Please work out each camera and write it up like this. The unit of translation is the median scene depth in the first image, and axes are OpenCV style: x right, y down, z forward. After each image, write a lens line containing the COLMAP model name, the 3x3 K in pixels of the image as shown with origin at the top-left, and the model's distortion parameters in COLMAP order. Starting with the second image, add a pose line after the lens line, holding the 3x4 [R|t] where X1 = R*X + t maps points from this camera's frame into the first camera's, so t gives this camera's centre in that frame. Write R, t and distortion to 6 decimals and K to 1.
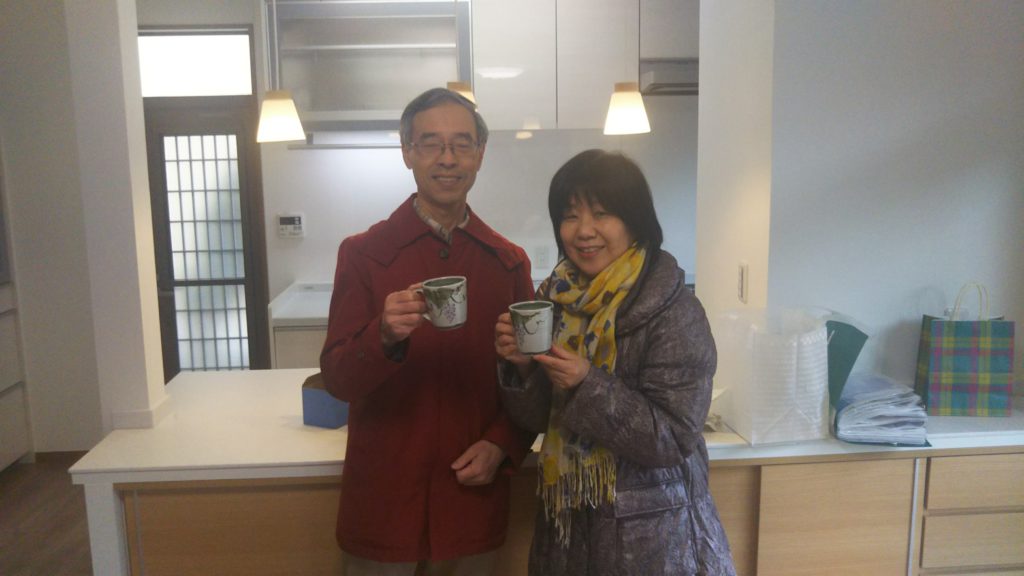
lens RADIAL K [[910.4, 0, 515.1], [0, 910.4, 284.3], [0, 0, 1]] dist [-0.026030, -0.024515]
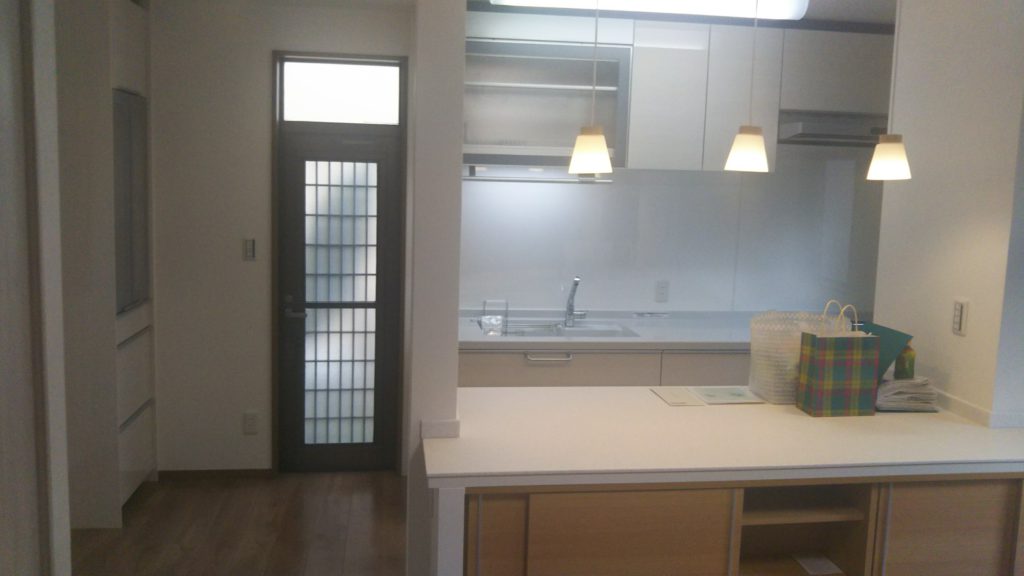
lens RADIAL K [[910.4, 0, 503.3], [0, 910.4, 289.4], [0, 0, 1]] dist [-0.026030, -0.024515]
pose [[0.995547, 0.030827, 0.089083, -0.254341], [-0.027717, 0.998969, -0.035944, 0.012535], [-0.090100, 0.033315, 0.995375, -0.037558]]
